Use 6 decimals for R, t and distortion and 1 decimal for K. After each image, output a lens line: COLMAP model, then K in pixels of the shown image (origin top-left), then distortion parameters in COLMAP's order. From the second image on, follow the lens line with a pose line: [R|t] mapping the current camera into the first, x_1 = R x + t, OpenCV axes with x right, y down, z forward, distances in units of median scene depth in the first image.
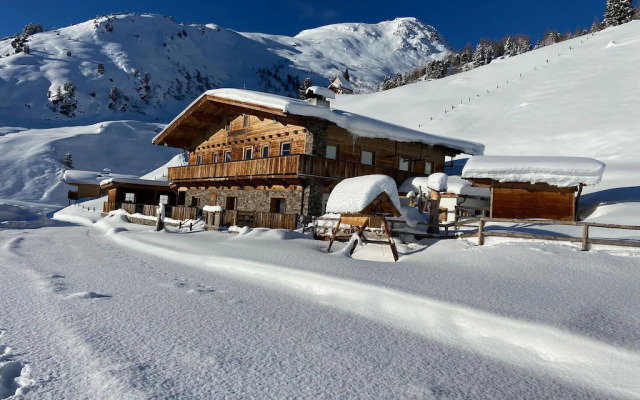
lens RADIAL K [[481.8, 0, 322.0], [0, 481.8, 200.3], [0, 0, 1]] dist [0.111958, -0.138345]
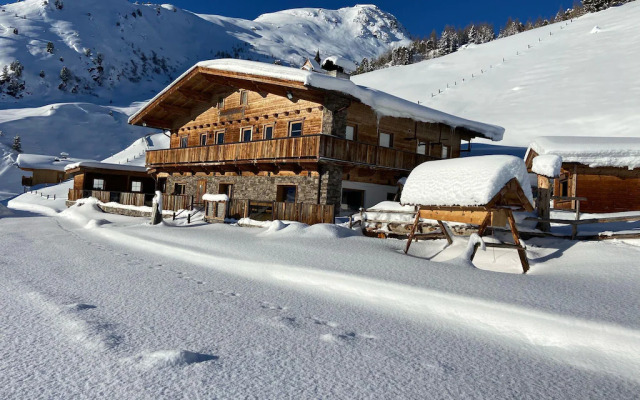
lens RADIAL K [[481.8, 0, 316.6], [0, 481.8, 196.4], [0, 0, 1]] dist [0.111958, -0.138345]
pose [[0.997252, 0.000577, 0.074083, -0.075448], [-0.001976, 0.999821, 0.018818, -0.000952], [-0.074059, -0.018913, 0.997075, 0.089776]]
